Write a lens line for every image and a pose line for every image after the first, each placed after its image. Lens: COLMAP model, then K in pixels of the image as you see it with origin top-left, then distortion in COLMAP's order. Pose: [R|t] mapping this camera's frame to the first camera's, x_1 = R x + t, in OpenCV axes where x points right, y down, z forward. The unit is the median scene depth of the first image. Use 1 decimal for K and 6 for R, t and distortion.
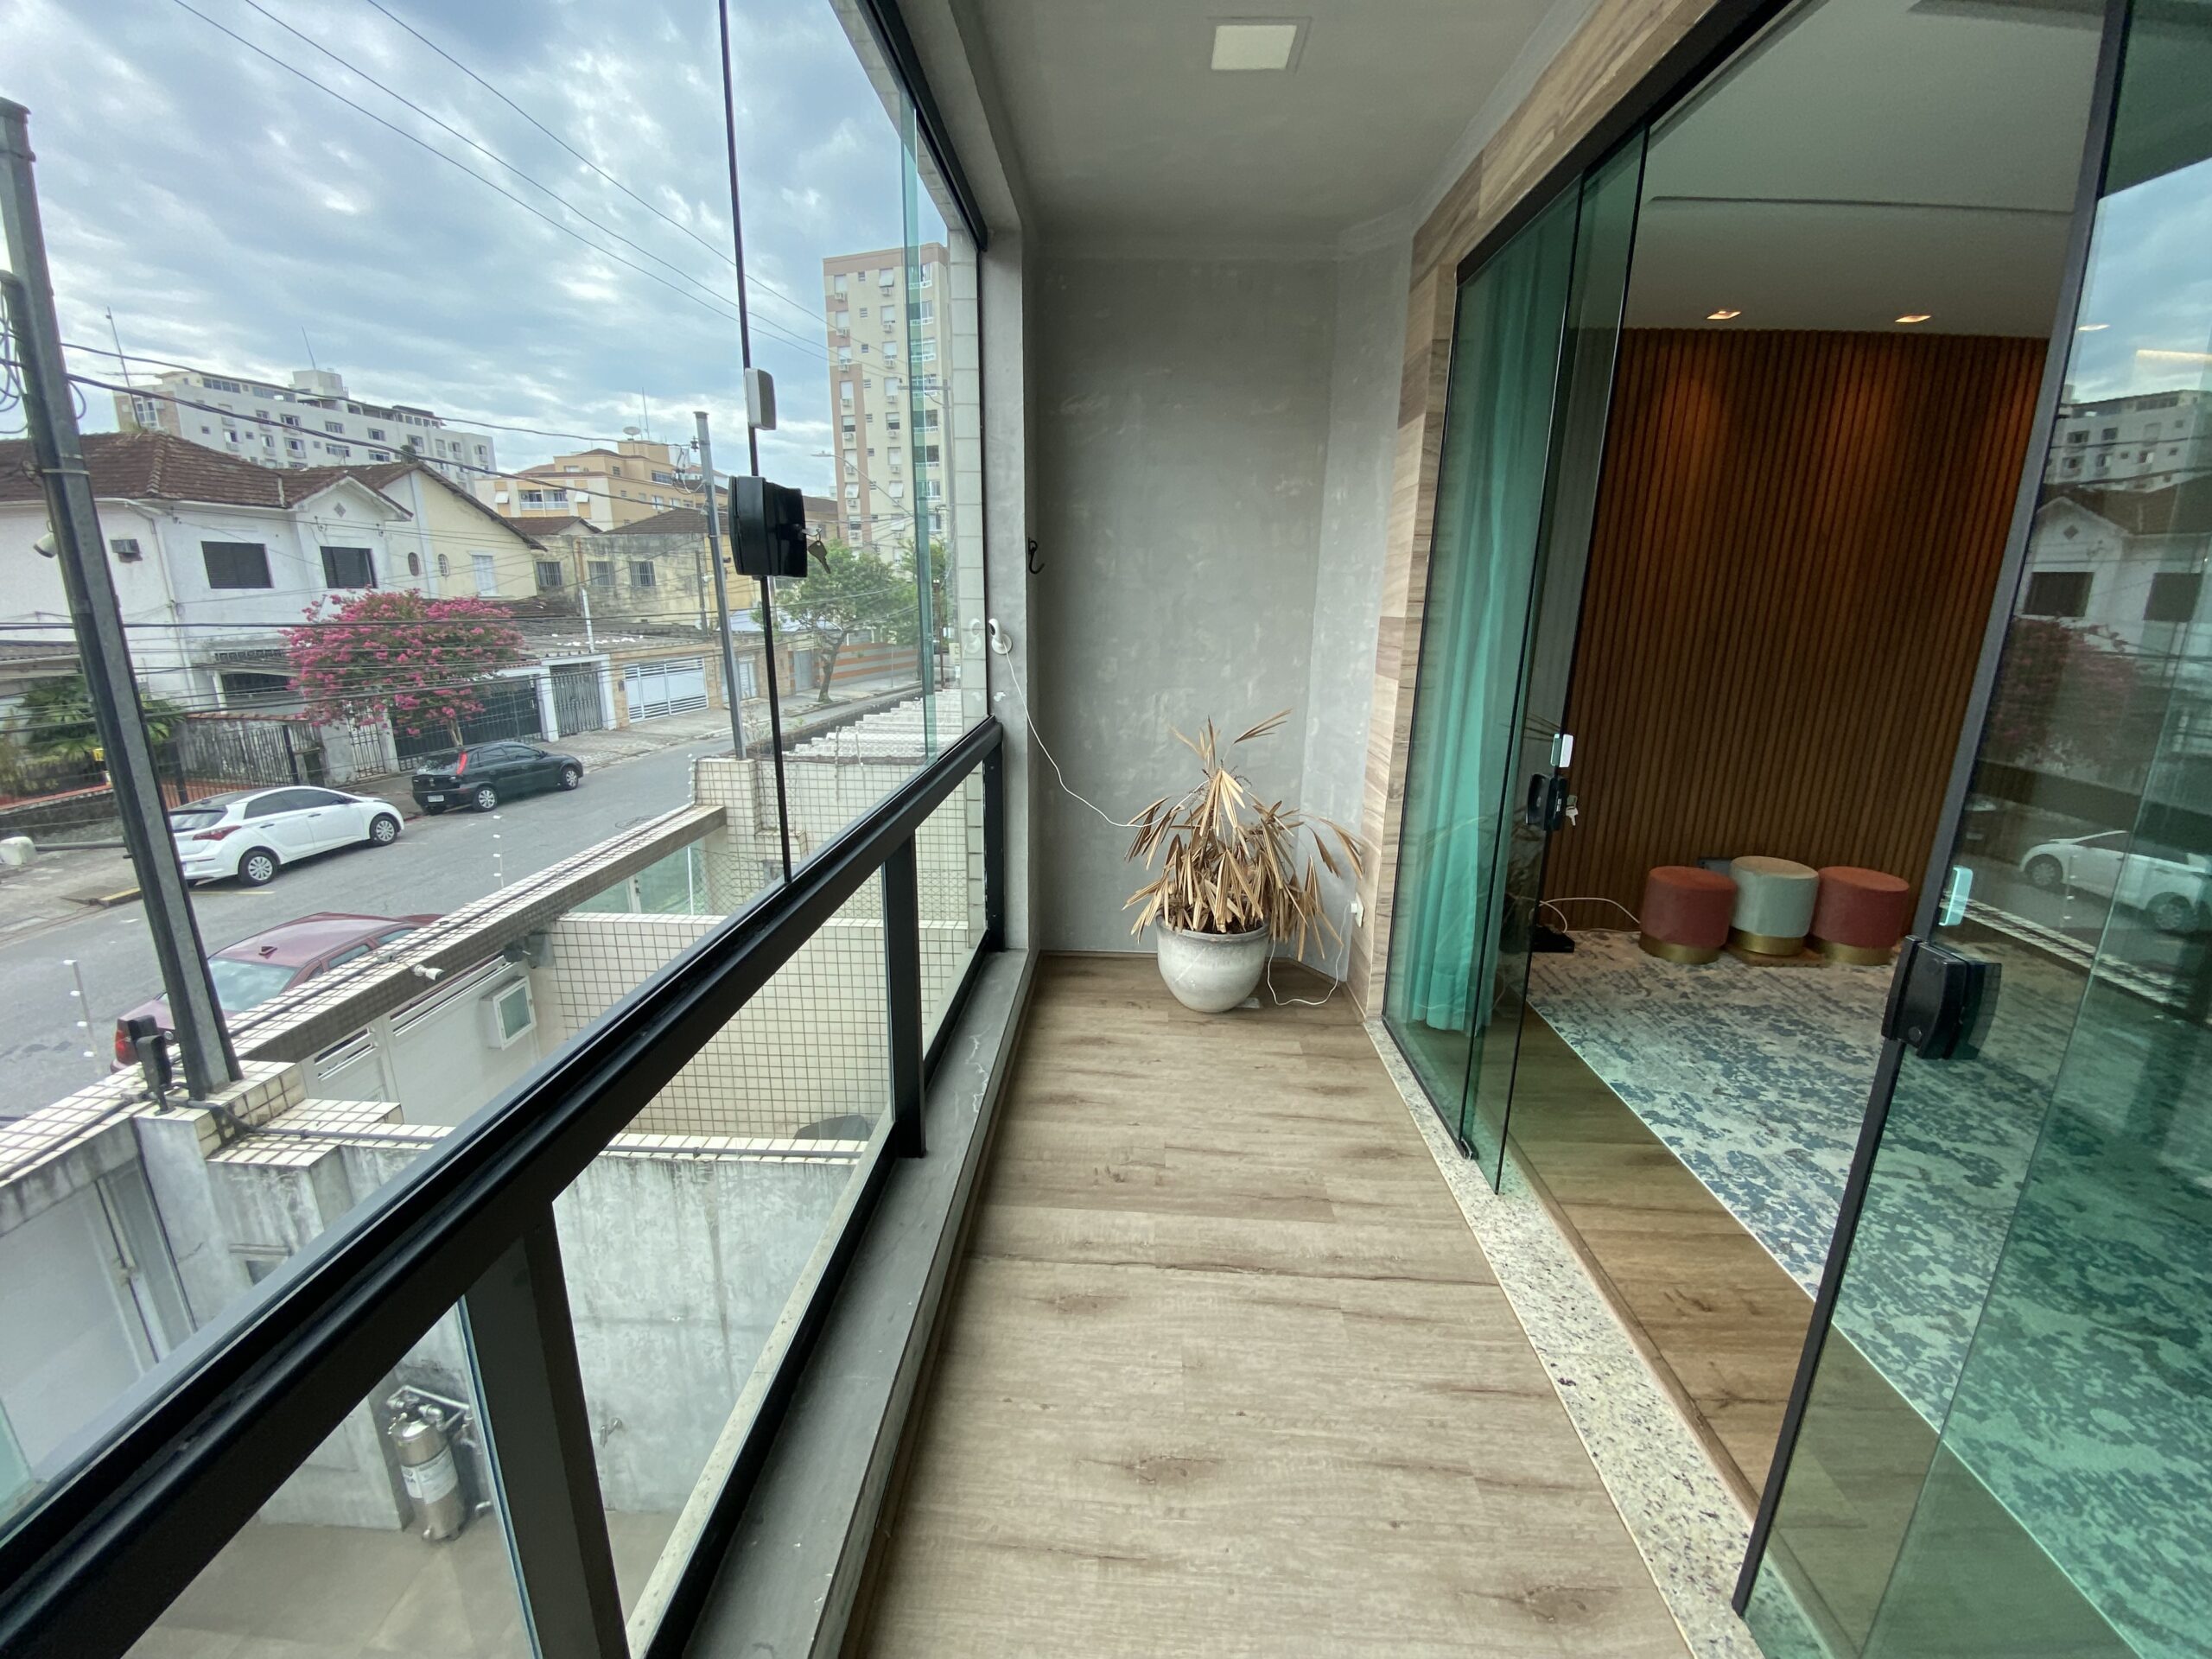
lens RADIAL K [[908.1, 0, 1109.0], [0, 908.1, 835.5], [0, 0, 1]] dist [-0.014420, -0.006885]
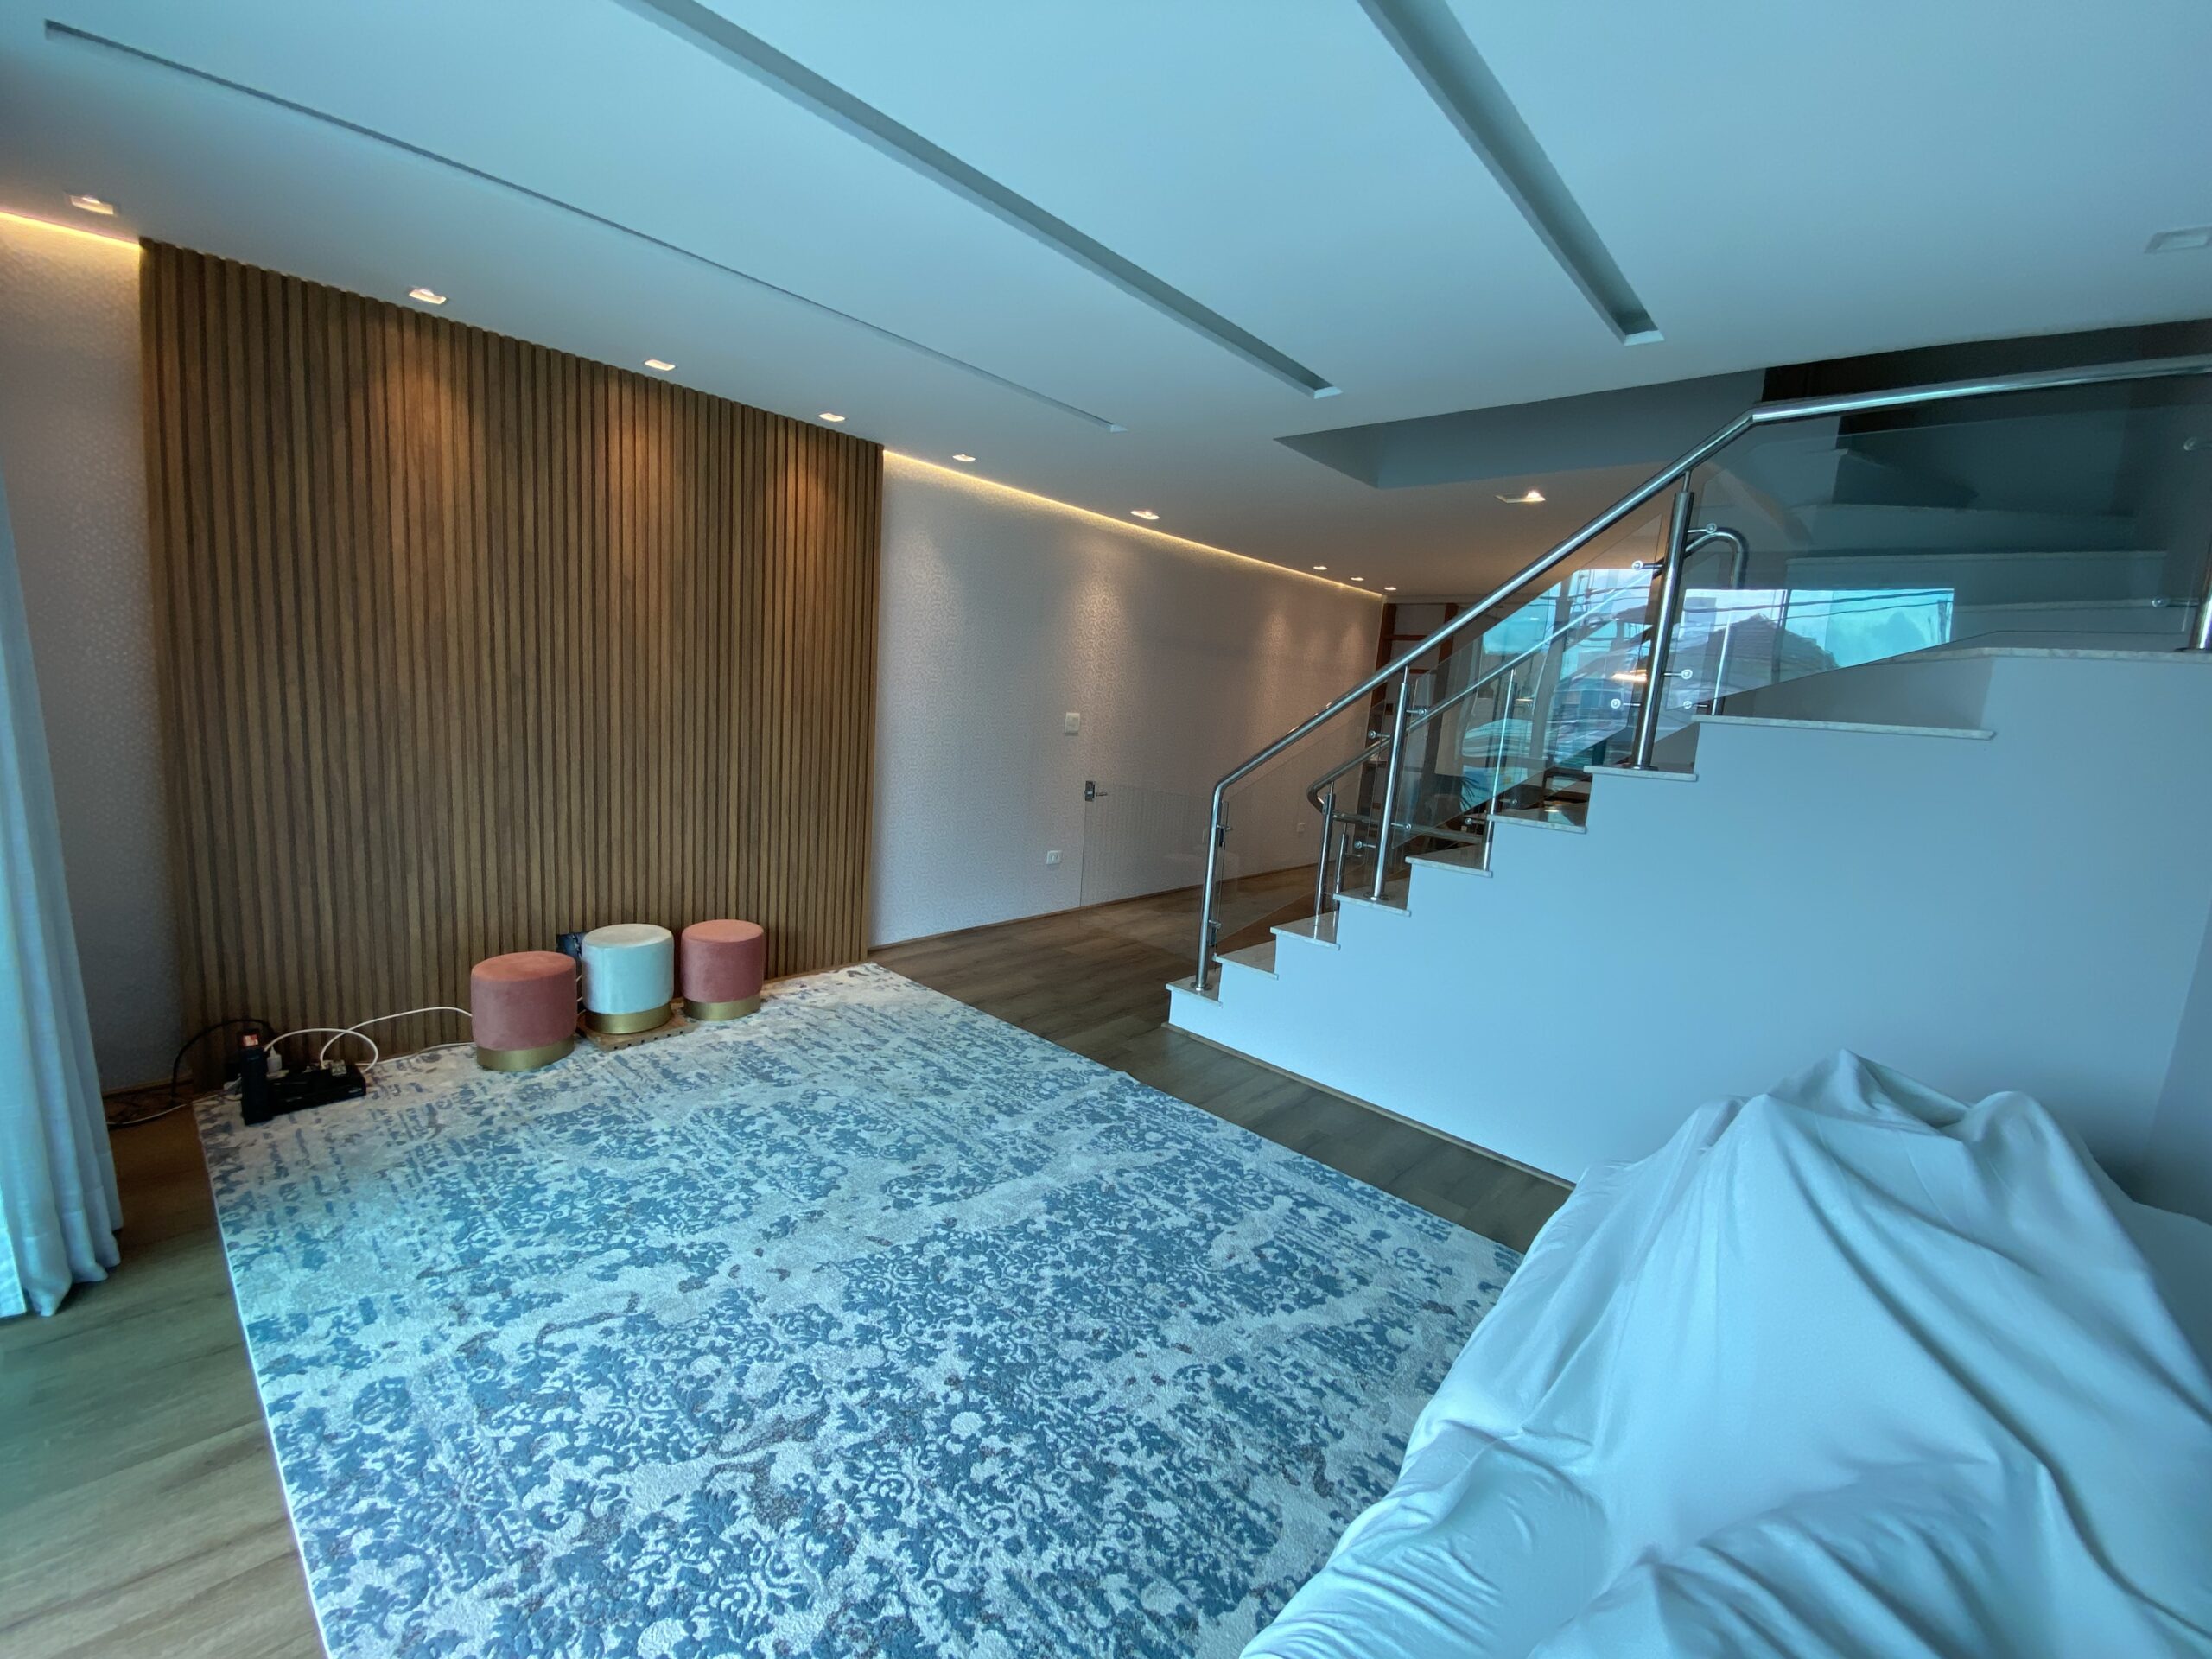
lens RADIAL K [[908.1, 0, 1108.7], [0, 908.1, 828.0], [0, 0, 1]] dist [-0.014420, -0.006885]
pose [[0.640266, -0.090427, 0.762812, 0.415264], [0.138296, 0.990390, 0.001326, -0.007056], [-0.755601, 0.104644, 0.646619, 0.031859]]
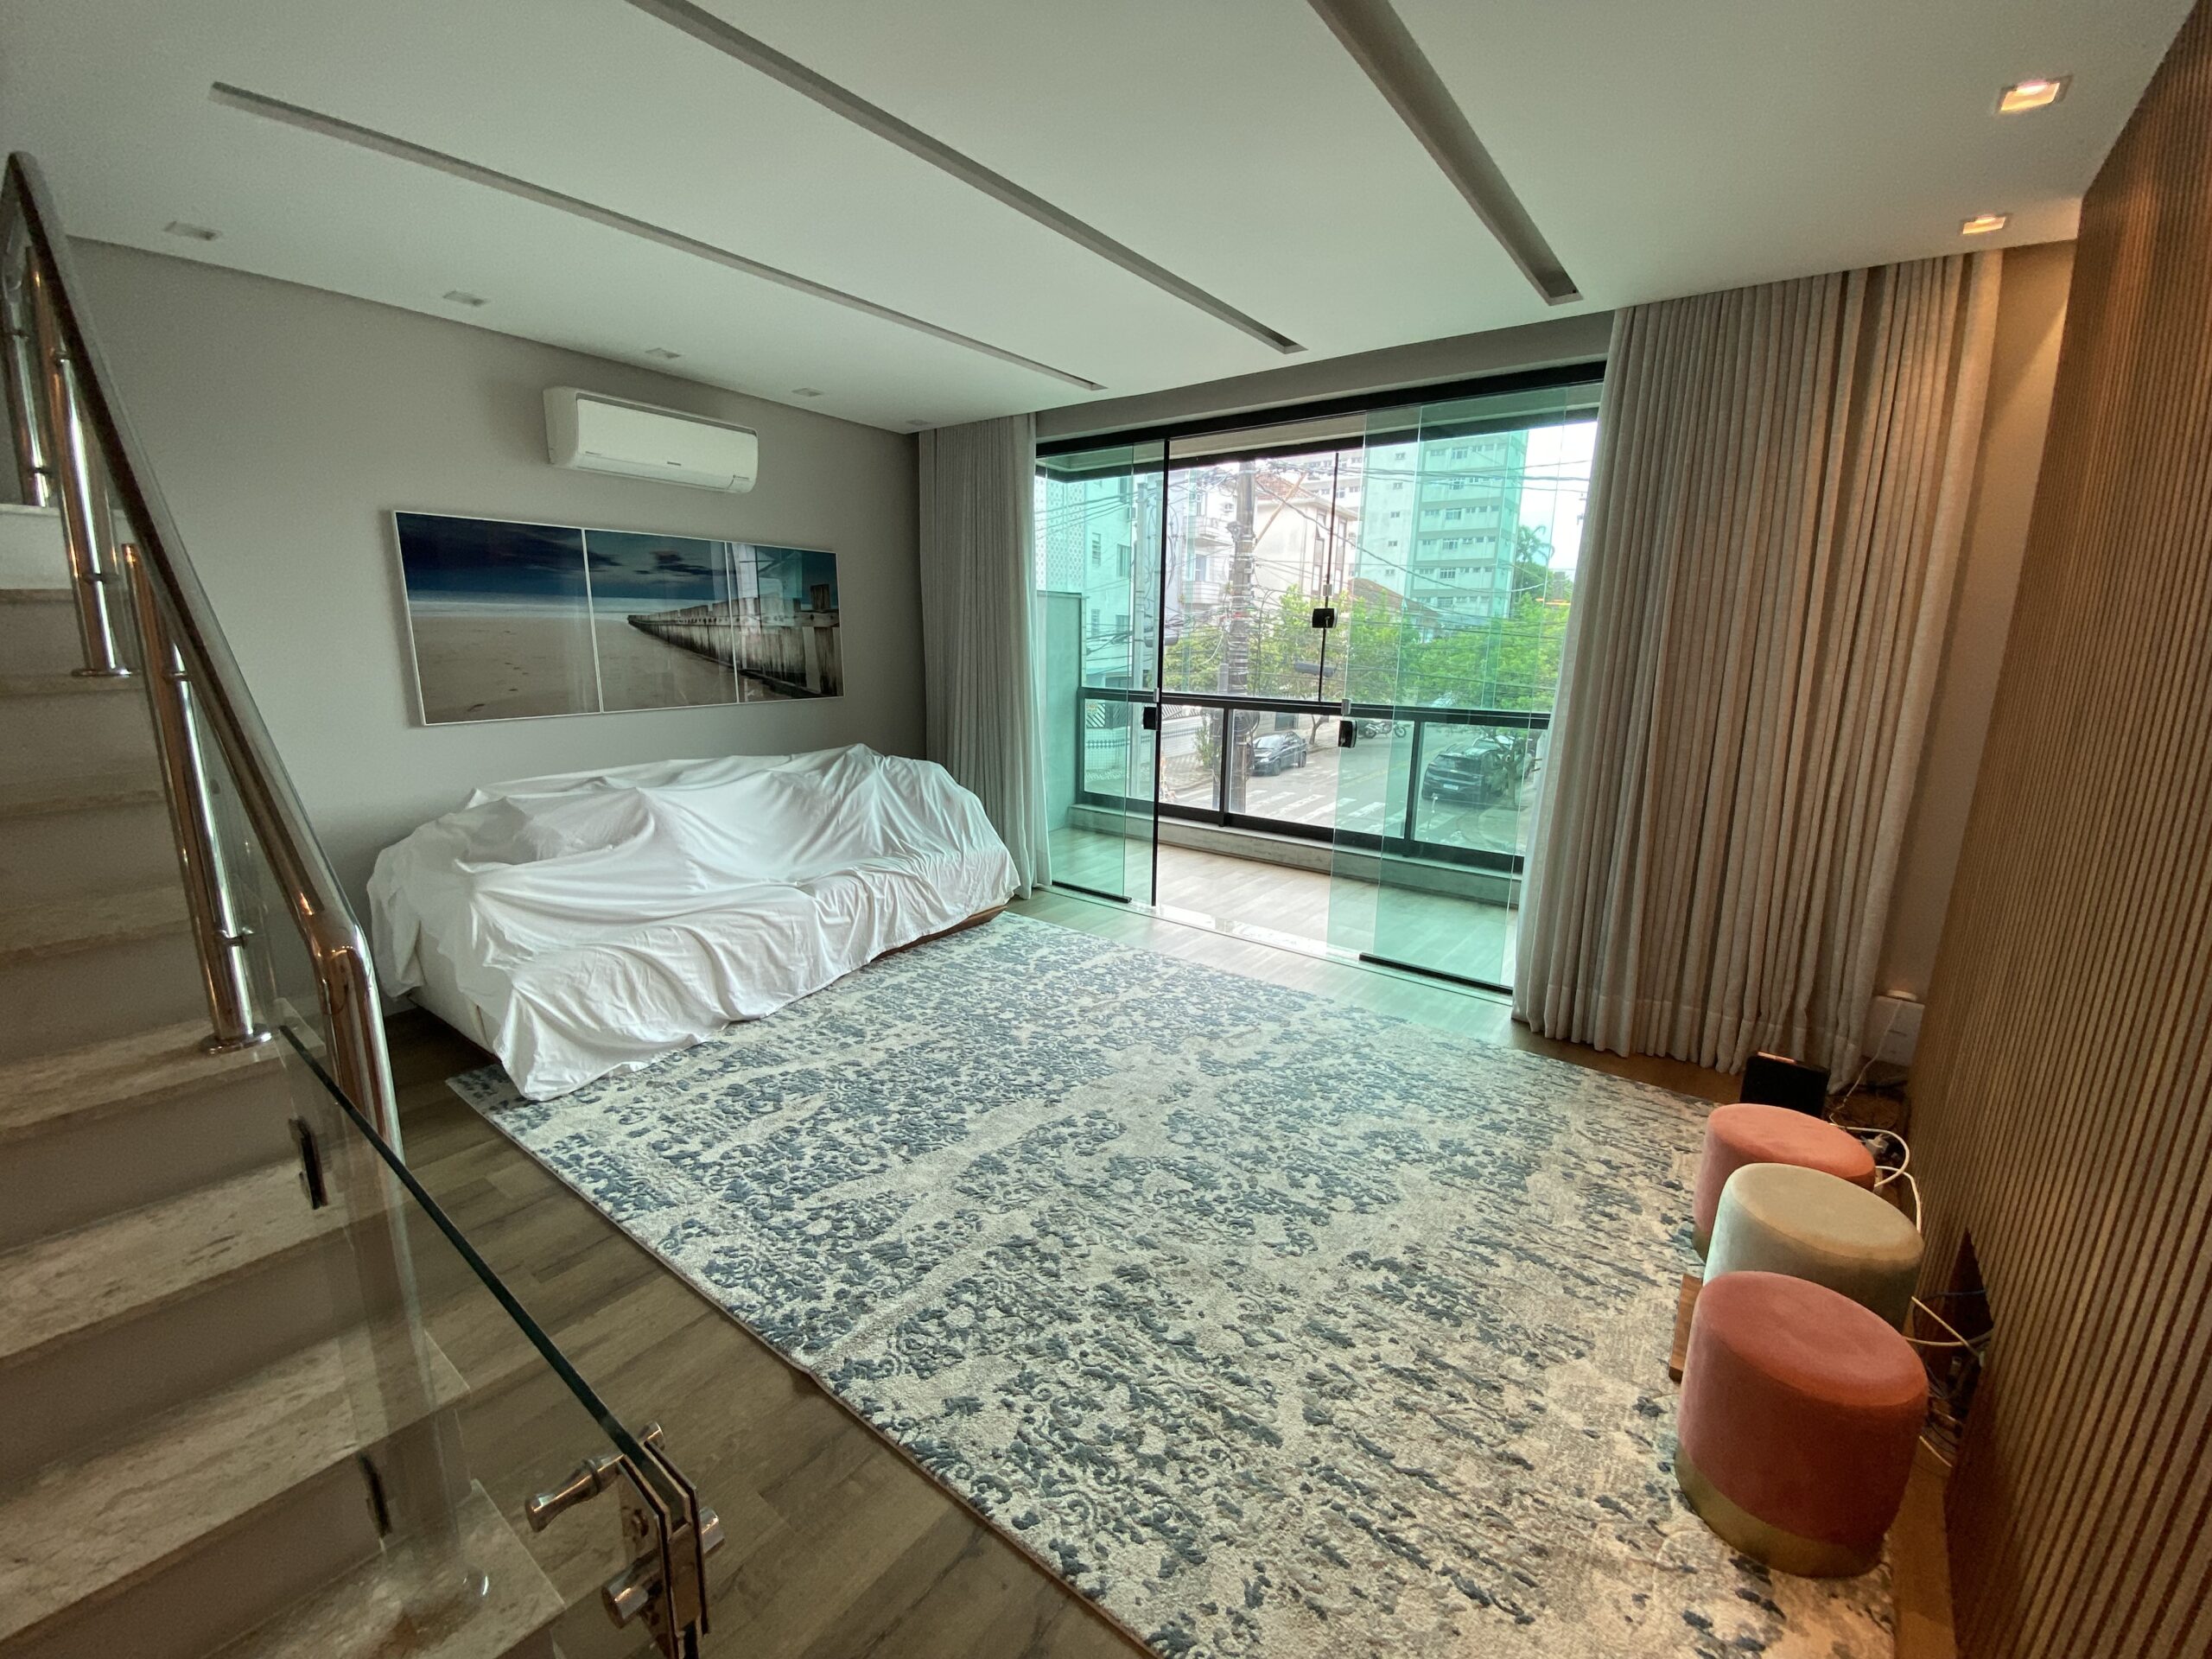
lens RADIAL K [[908.1, 0, 1101.1], [0, 908.1, 831.7], [0, 0, 1]] dist [-0.014420, -0.006885]
pose [[-0.577653, 0.140819, -0.804044, 1.470195], [-0.240415, 0.911966, 0.332443, -0.229372], [0.780075, 0.385341, -0.492946, 0.984388]]
